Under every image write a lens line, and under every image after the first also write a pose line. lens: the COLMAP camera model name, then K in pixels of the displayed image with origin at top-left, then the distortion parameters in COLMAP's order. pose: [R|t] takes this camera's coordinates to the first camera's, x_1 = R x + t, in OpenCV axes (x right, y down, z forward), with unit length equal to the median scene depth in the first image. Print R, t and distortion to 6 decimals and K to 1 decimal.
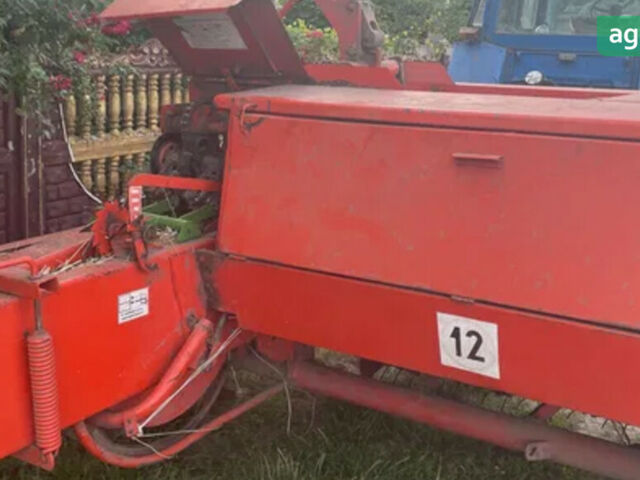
lens RADIAL K [[864.0, 0, 320.0], [0, 864.0, 240.0], [0, 0, 1]] dist [0.070402, -0.006815]
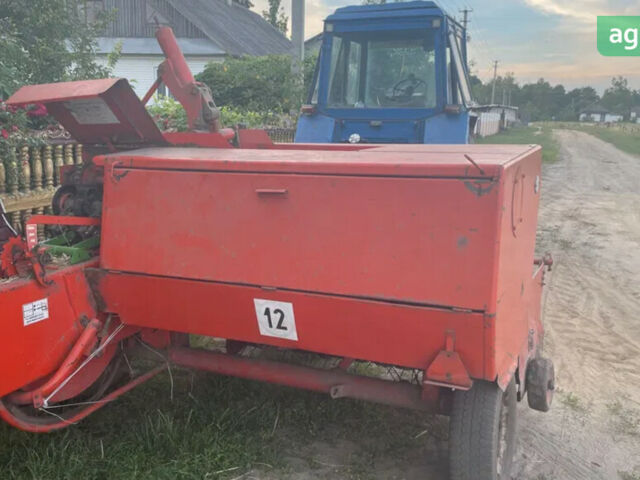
lens RADIAL K [[640.1, 0, 320.0], [0, 640.1, 240.0], [0, 0, 1]] dist [0.117557, -0.220402]
pose [[0.987614, -0.058648, 0.145527, 0.073945], [0.063625, 0.997529, -0.029785, 0.019064], [-0.143421, 0.038676, 0.988906, -0.068588]]
